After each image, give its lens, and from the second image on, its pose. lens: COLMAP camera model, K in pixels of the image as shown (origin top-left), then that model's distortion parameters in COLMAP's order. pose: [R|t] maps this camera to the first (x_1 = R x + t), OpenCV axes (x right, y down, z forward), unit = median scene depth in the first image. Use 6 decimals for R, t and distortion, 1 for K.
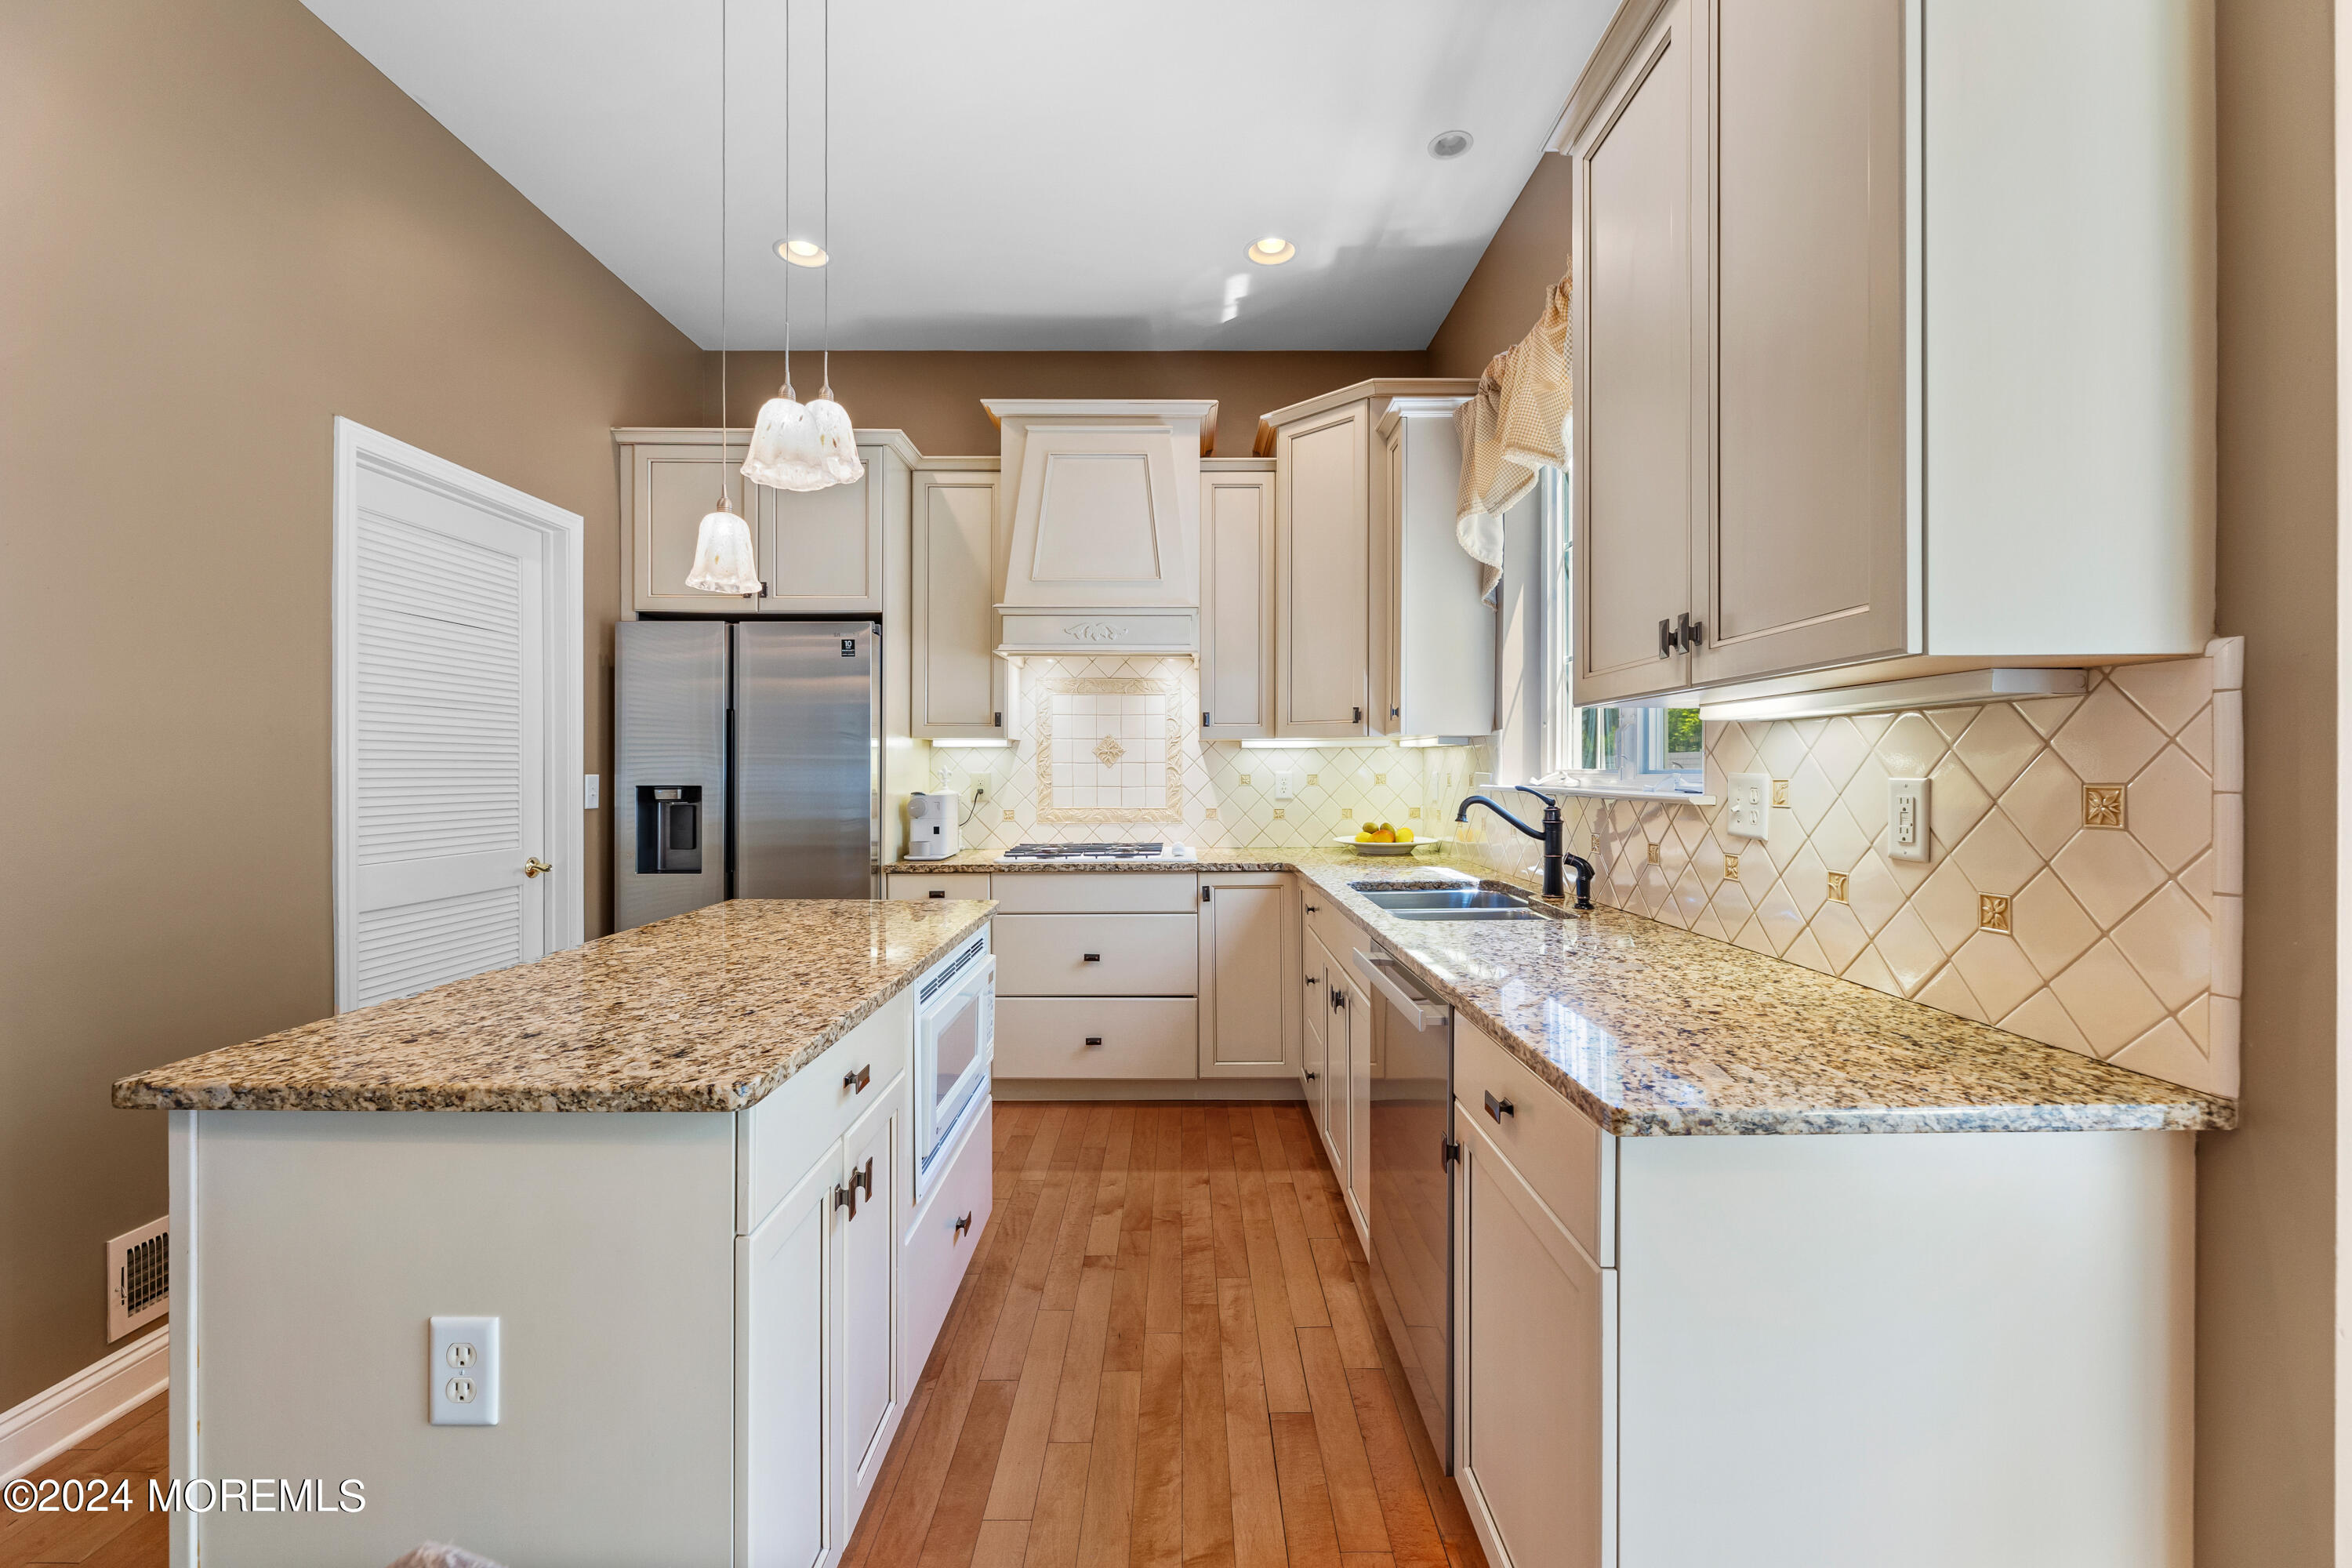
lens RADIAL K [[953.1, 0, 1181.5], [0, 953.1, 757.1], [0, 0, 1]] dist [-0.000356, -0.000046]
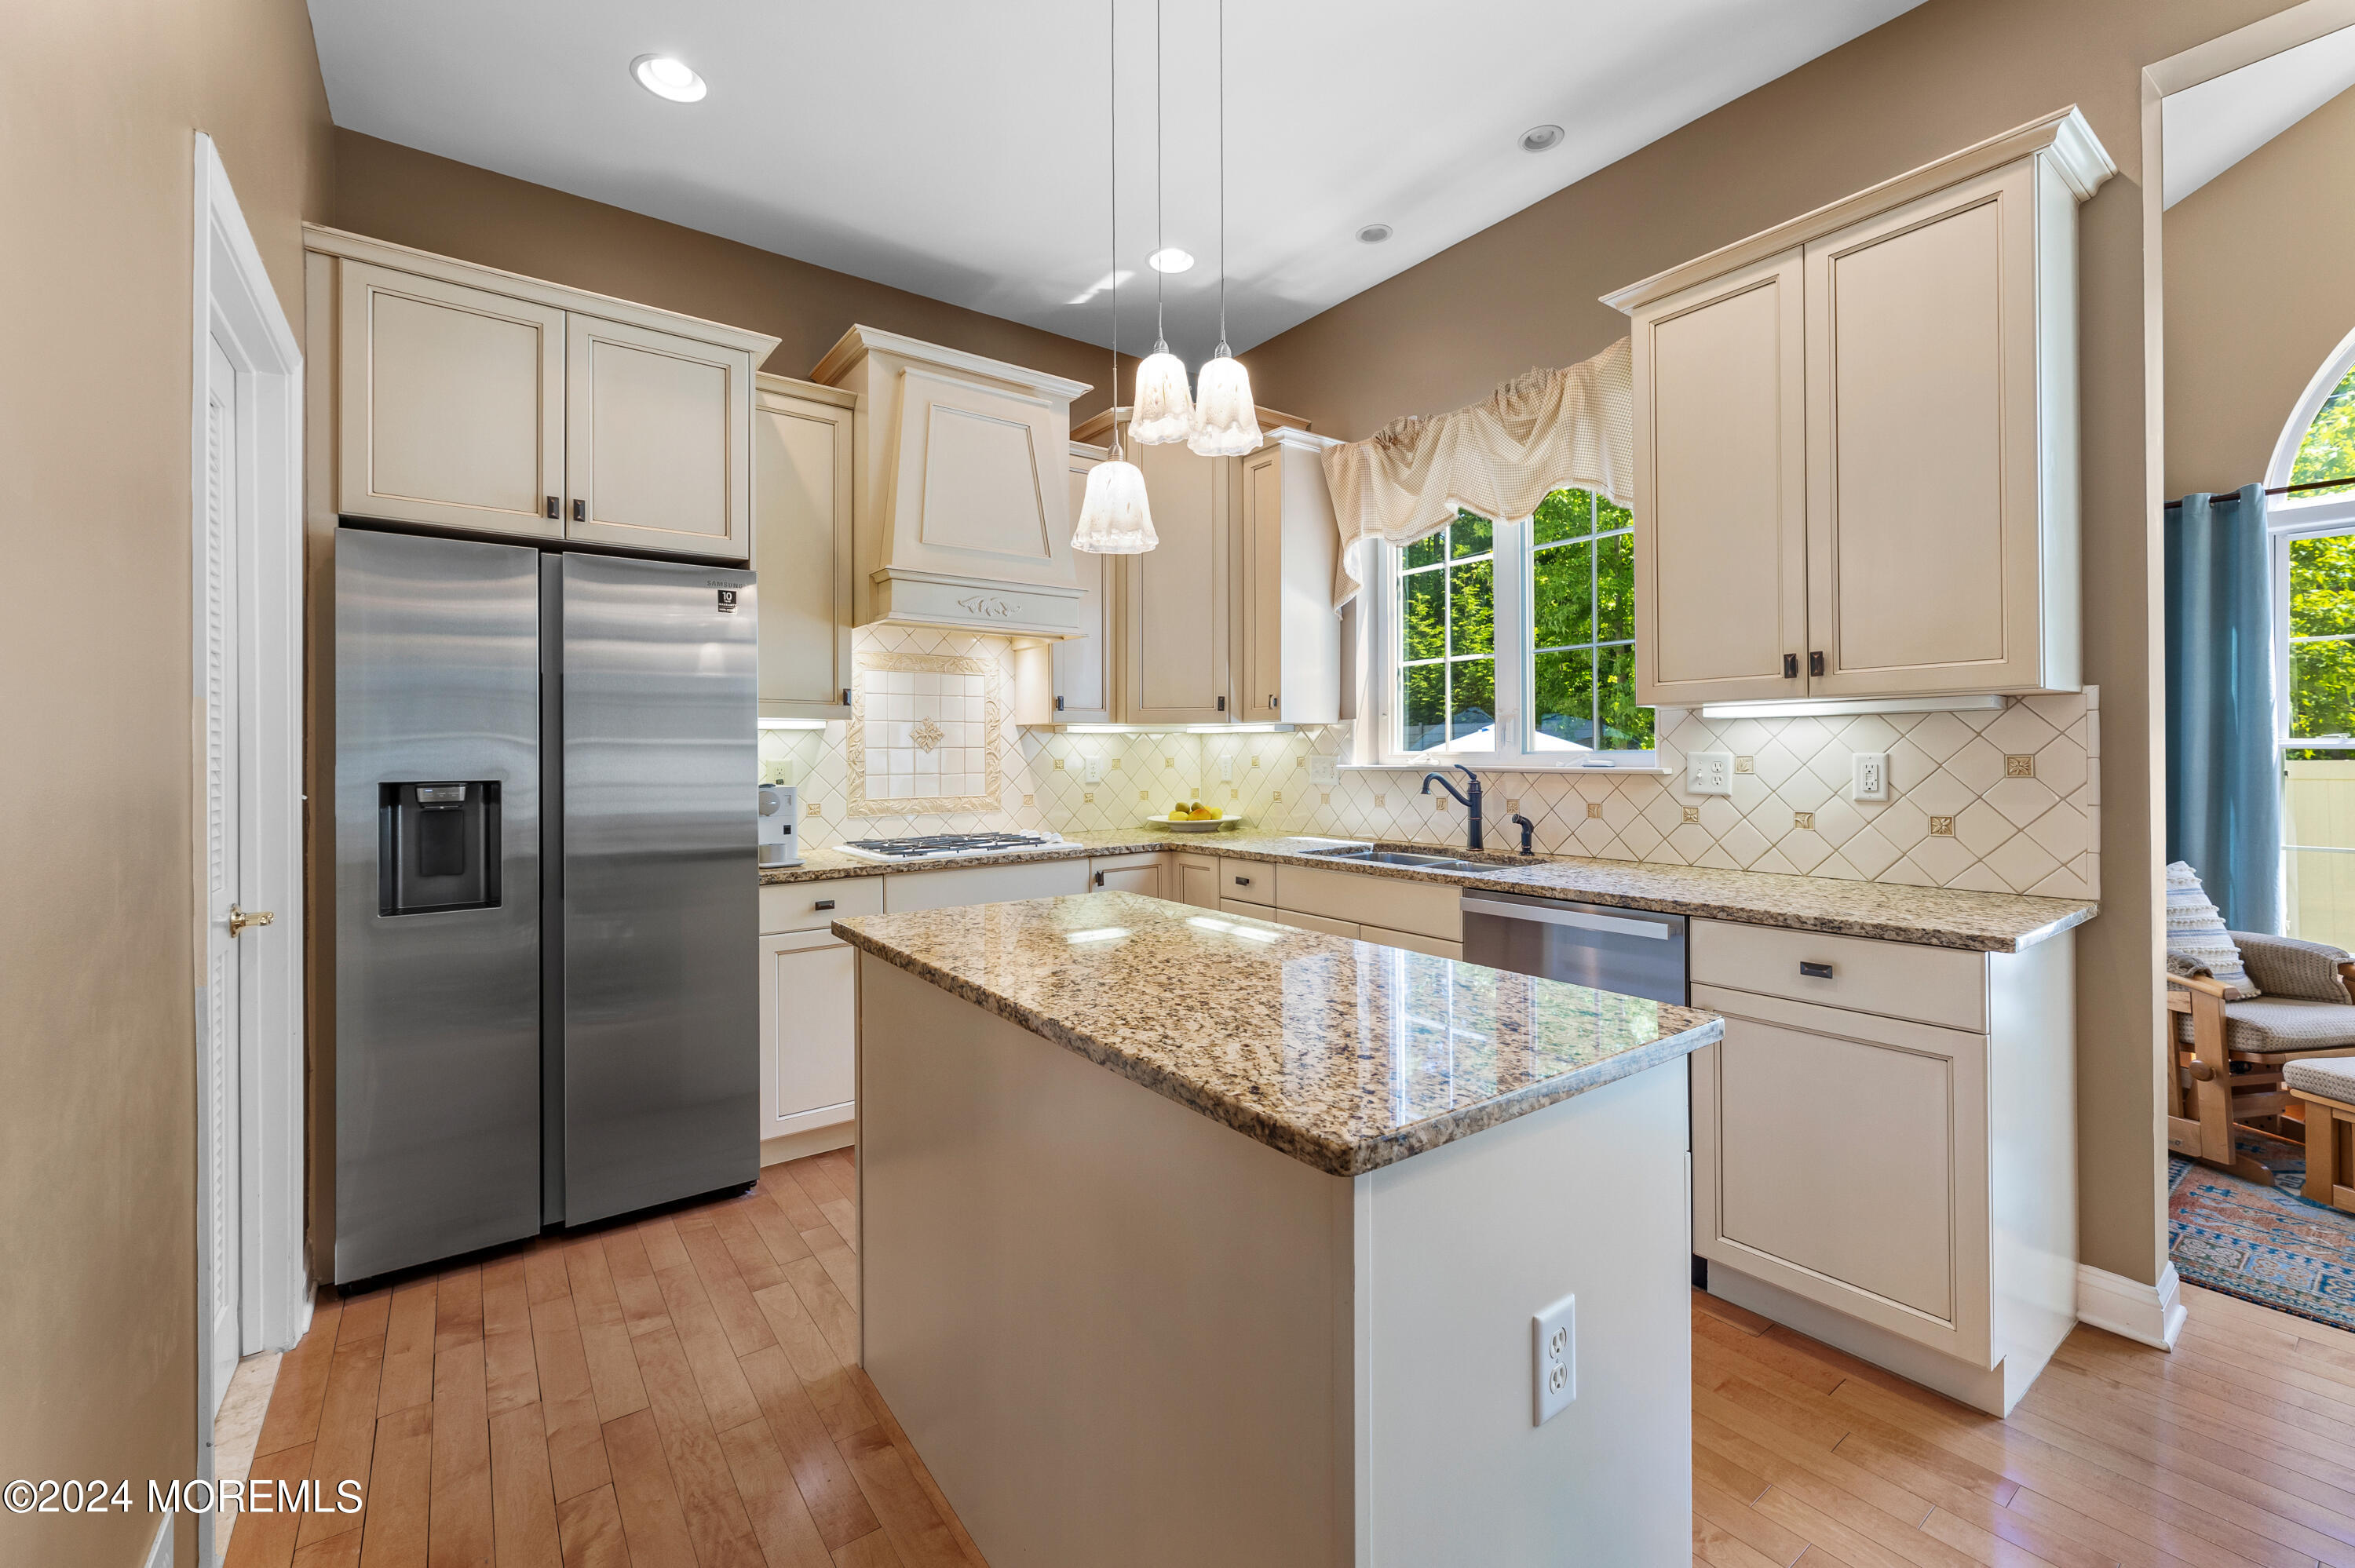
lens RADIAL K [[969.3, 0, 1185.6], [0, 969.3, 740.3], [0, 0, 1]] dist [0.000026, 0.000087]
pose [[0.801022, 0.003873, 0.598622, -0.521643], [-0.001700, 0.999990, -0.004195, 0.002780], [-0.598632, 0.002343, 0.801021, 0.132704]]
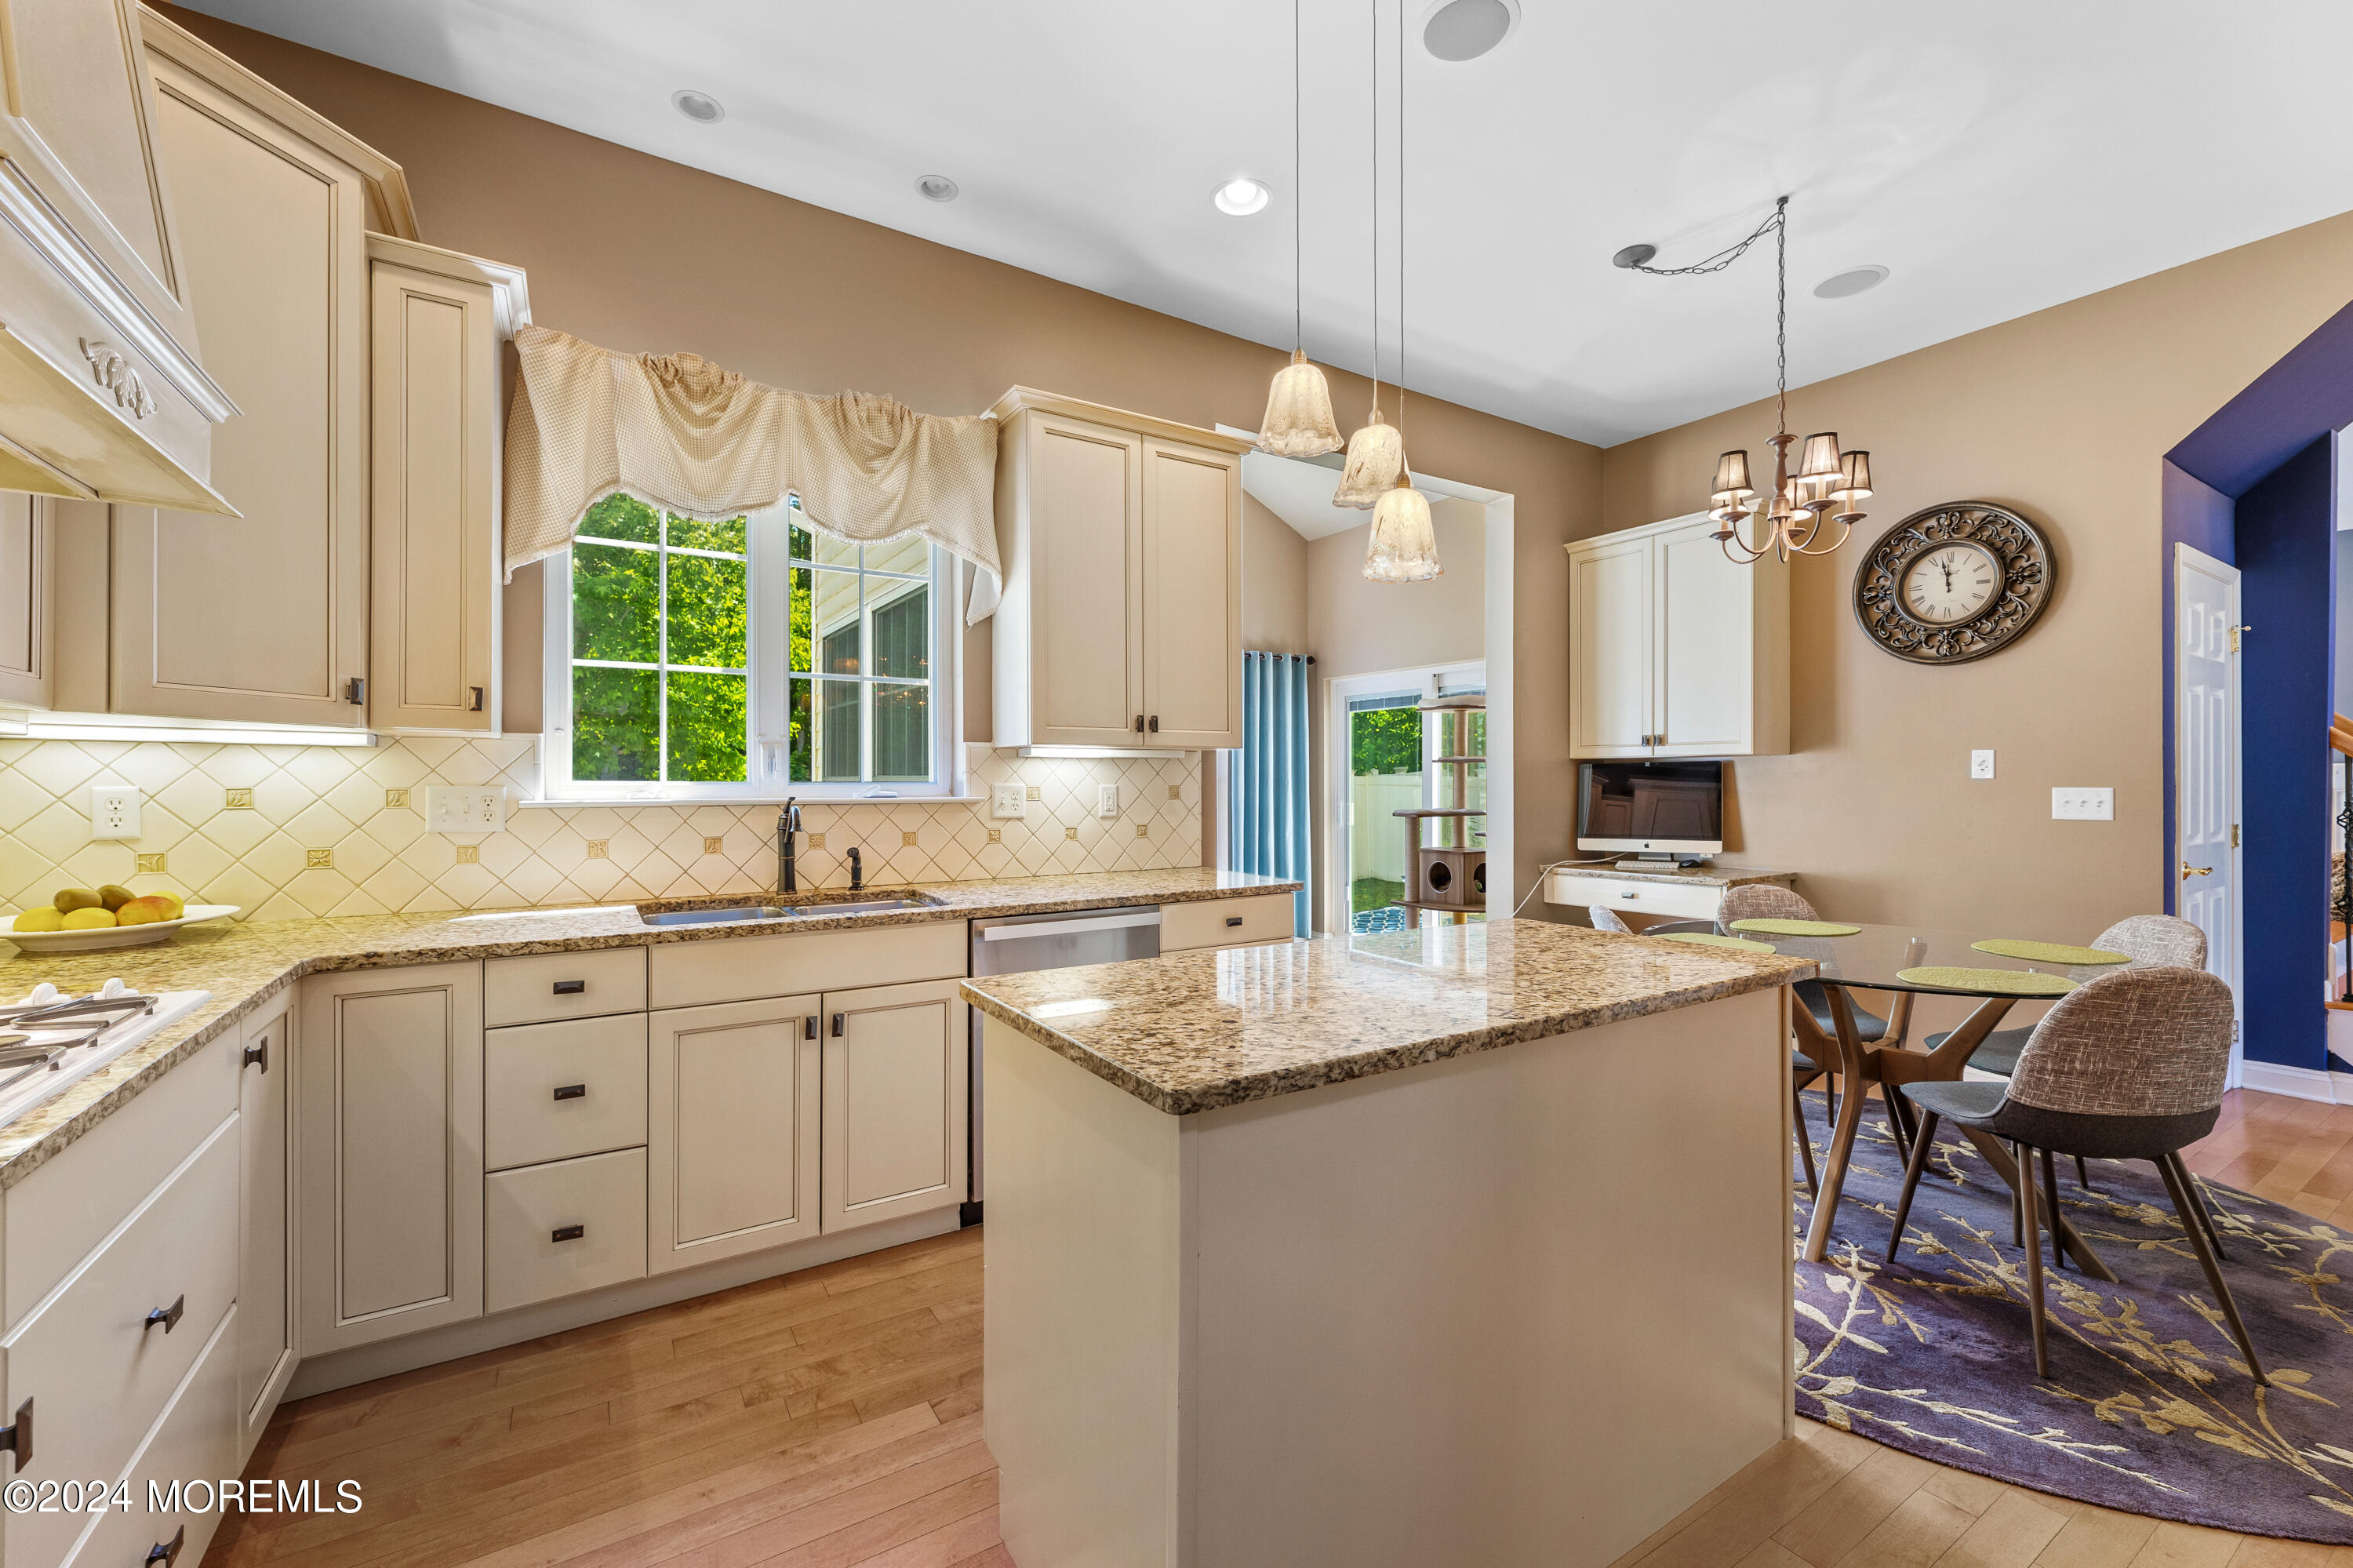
lens RADIAL K [[941.4, 0, 1170.4], [0, 941.4, 777.3], [0, 0, 1]] dist [0.000467, 0.000090]
pose [[-0.530371, 0.005937, 0.847745, -0.593718], [-0.009589, 0.999870, -0.013001, 0.012919], [-0.847711, -0.015024, -0.530245, 0.885916]]
